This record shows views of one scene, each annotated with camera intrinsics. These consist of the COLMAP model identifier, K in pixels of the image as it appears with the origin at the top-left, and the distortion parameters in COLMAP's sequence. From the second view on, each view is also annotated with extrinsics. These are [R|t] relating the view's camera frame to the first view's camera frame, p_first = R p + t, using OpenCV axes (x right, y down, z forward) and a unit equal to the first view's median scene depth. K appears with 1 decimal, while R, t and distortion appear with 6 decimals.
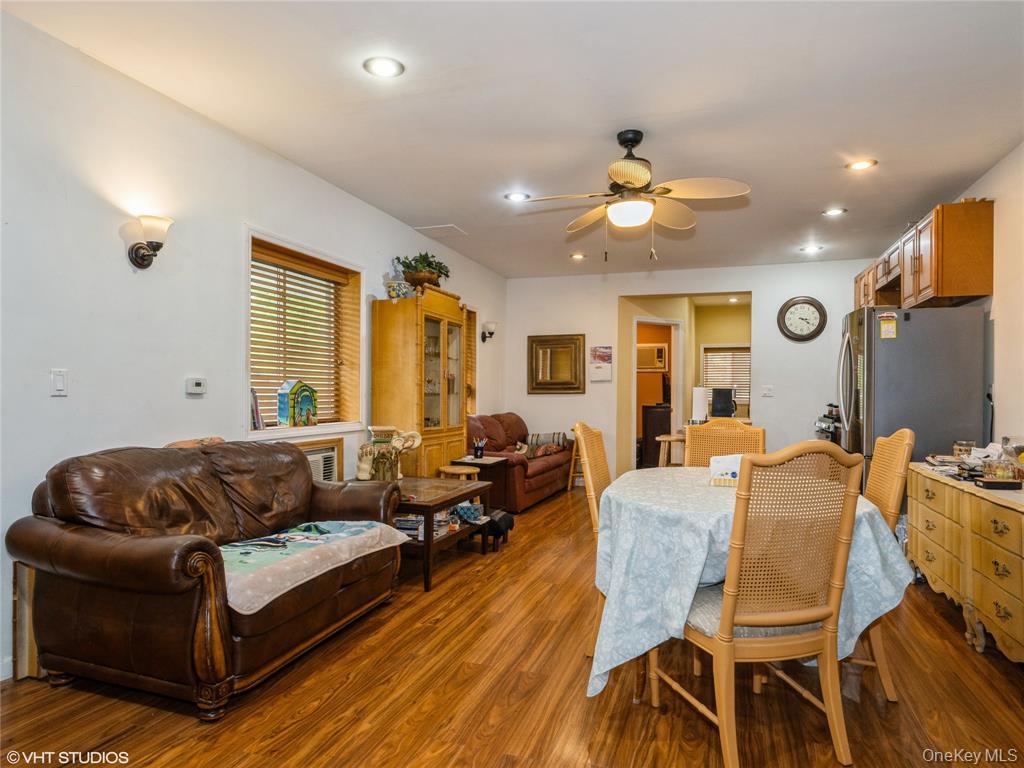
lens RADIAL K [[592.9, 0, 508.5], [0, 592.9, 391.4], [0, 0, 1]] dist [-0.005617, -0.000418]
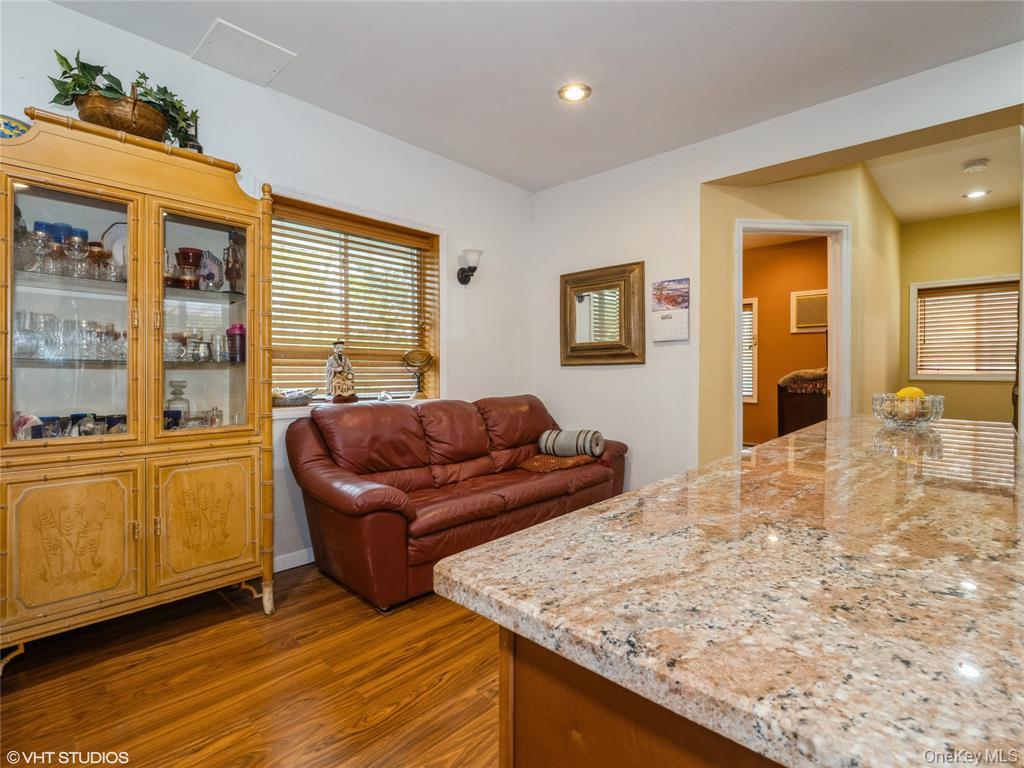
lens RADIAL K [[499.0, 0, 502.9], [0, 499.0, 367.2], [0, 0, 1]] dist [-0.011382, -0.001167]
pose [[0.913877, -0.009972, -0.405869, 0.199896], [0.007898, 0.999946, -0.006786, 0.009110], [0.405914, 0.002996, 0.913906, 0.498873]]
